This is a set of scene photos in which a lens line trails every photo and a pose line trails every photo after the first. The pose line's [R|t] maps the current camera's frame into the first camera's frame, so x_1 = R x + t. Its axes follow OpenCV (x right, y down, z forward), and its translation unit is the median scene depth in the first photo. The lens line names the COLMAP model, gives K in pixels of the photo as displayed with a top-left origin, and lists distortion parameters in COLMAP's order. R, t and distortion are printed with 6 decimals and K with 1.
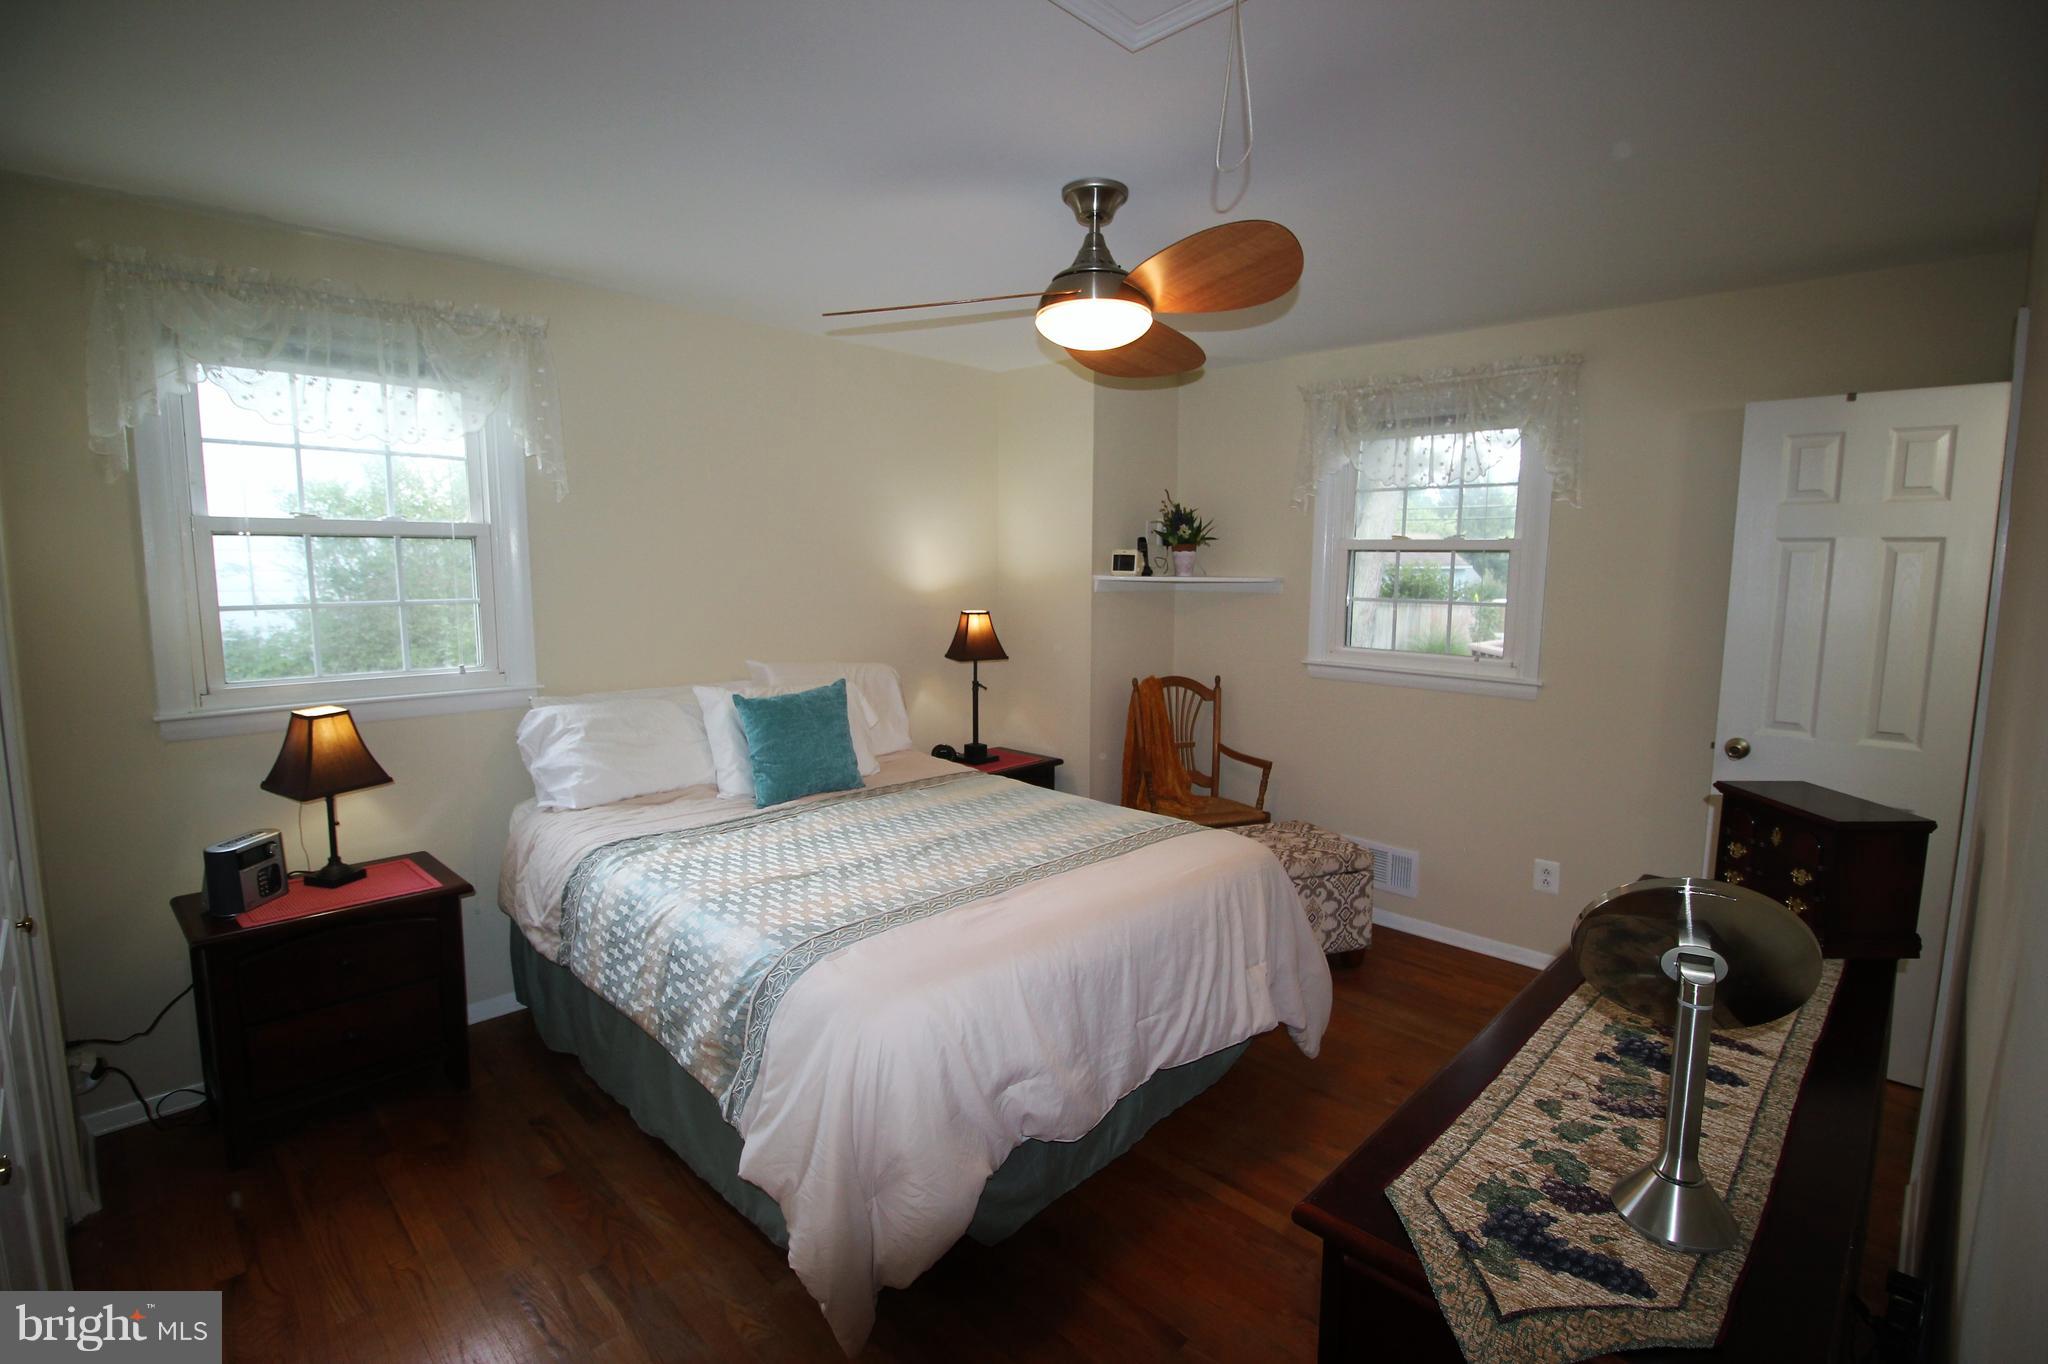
lens RADIAL K [[945.2, 0, 1035.0], [0, 945.2, 679.9], [0, 0, 1]] dist [-0.001871, 0.000012]
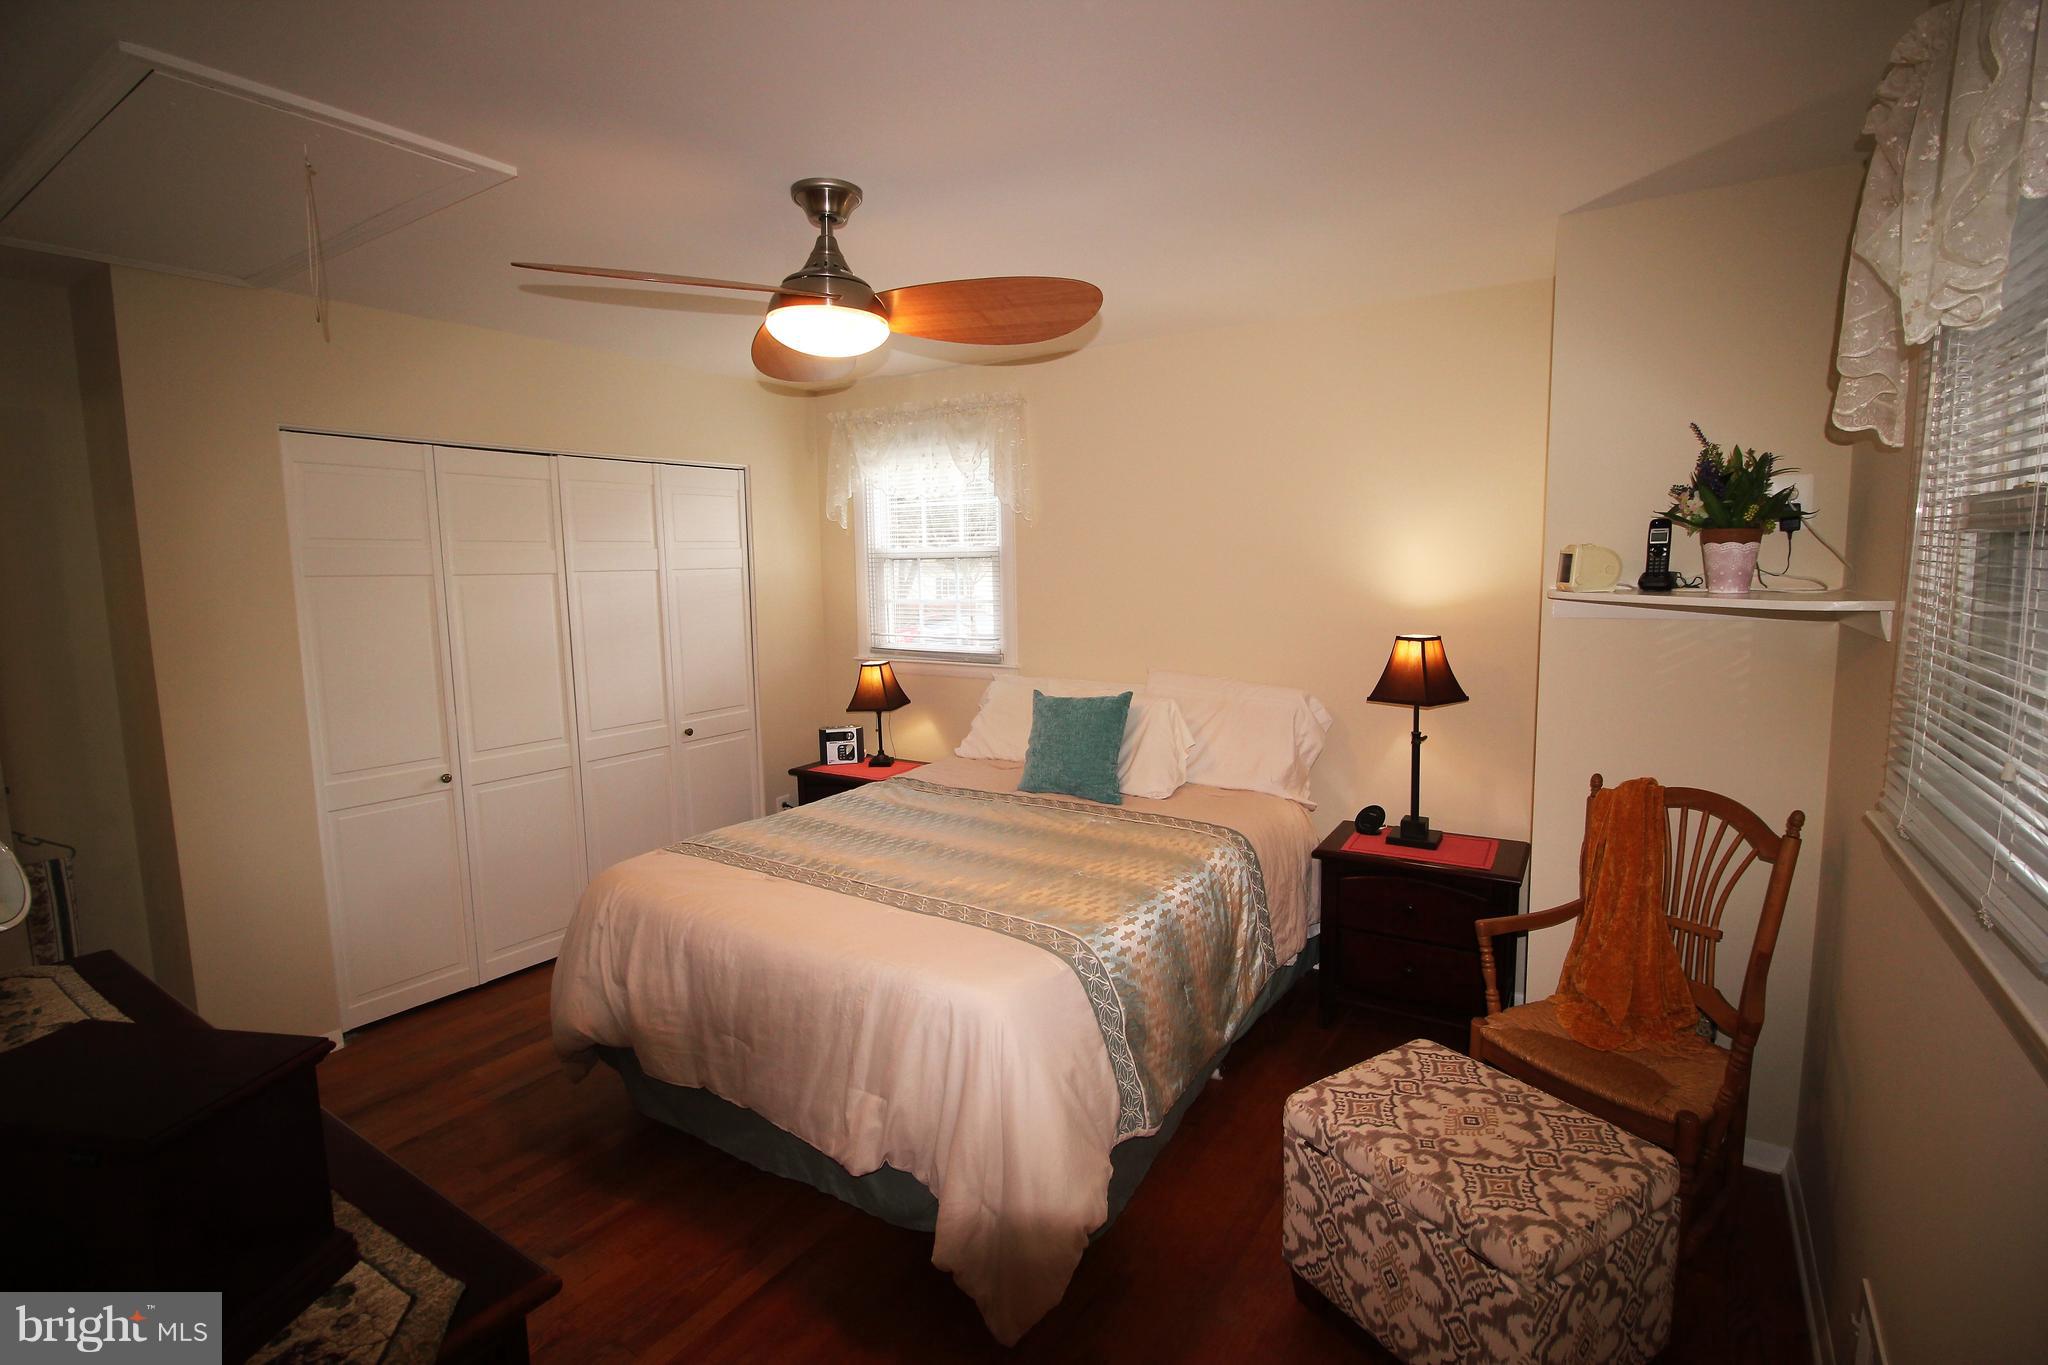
lens RADIAL K [[945.2, 0, 1033.9], [0, 945.2, 686.8], [0, 0, 1]] dist [-0.001871, 0.000012]
pose [[0.192096, 0.113354, -0.974808, 0.583013], [-0.109691, 0.989563, 0.093454, -0.069537], [0.975227, 0.088975, 0.202525, 0.563292]]
